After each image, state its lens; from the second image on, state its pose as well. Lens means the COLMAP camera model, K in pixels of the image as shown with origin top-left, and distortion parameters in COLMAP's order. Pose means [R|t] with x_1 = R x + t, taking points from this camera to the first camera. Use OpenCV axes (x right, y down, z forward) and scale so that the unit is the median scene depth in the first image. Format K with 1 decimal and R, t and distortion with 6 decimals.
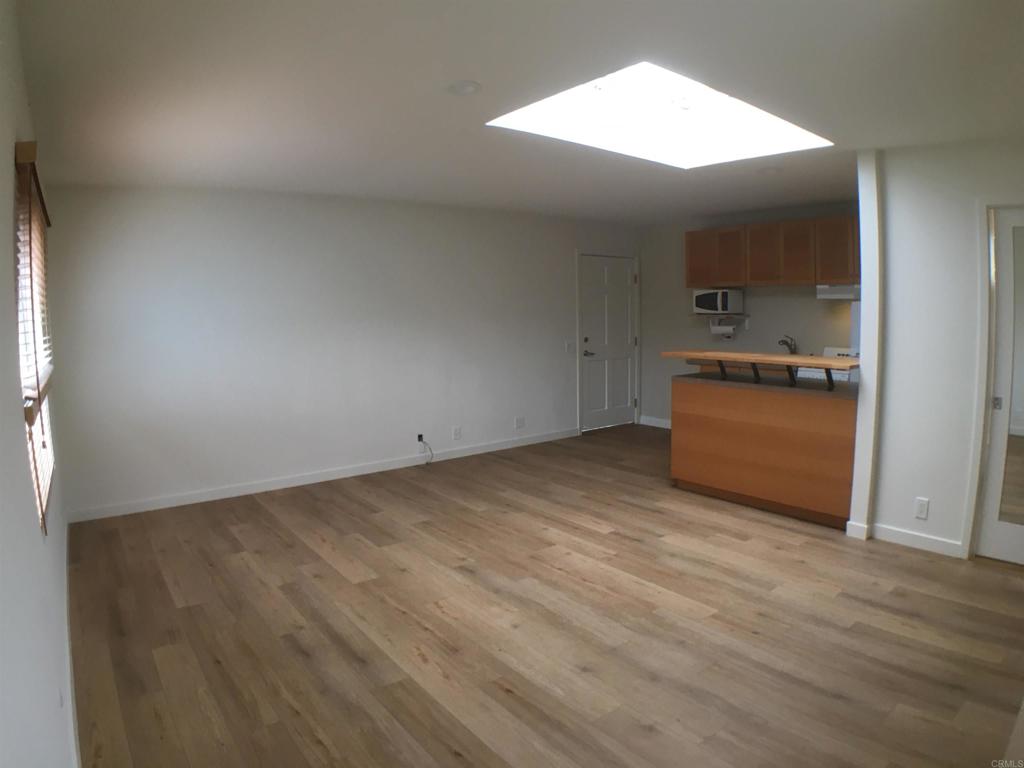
lens RADIAL K [[641.6, 0, 512.0], [0, 641.6, 384.0], [0, 0, 1]] dist [-0.197425, 0.031907]
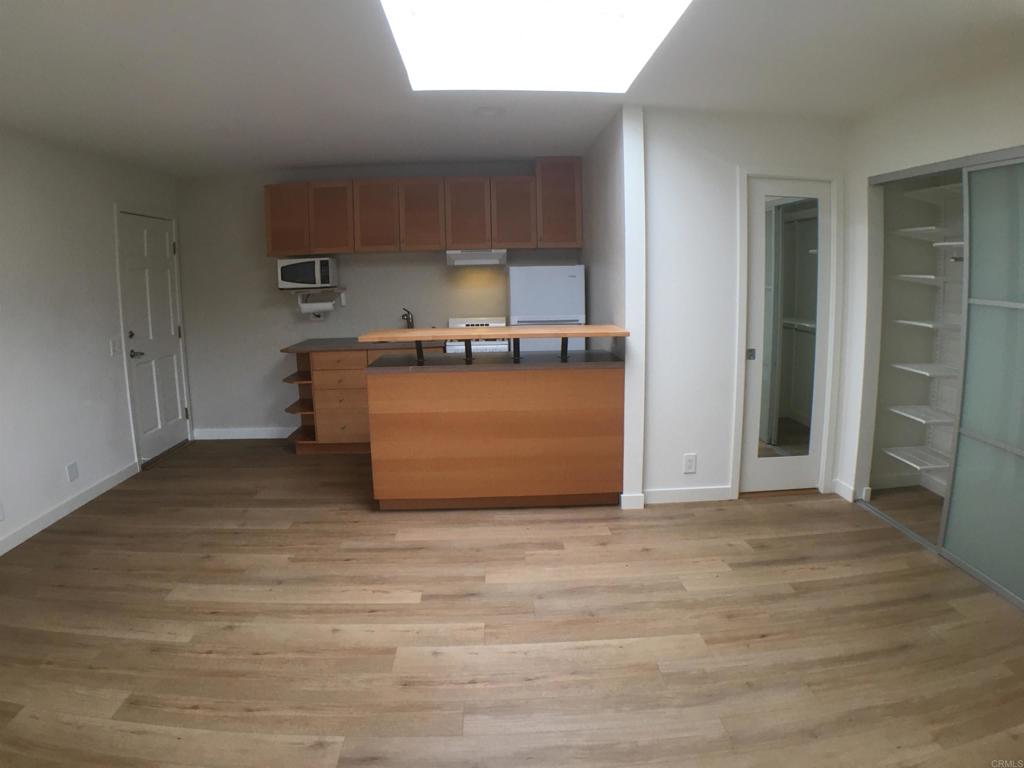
lens RADIAL K [[641.6, 0, 512.0], [0, 641.6, 384.0], [0, 0, 1]] dist [-0.197425, 0.031907]
pose [[0.567822, -0.128450, 0.813067, -0.291616], [0.105627, 0.990954, 0.082786, -0.041497], [-0.816346, 0.038874, 0.576253, 0.475645]]
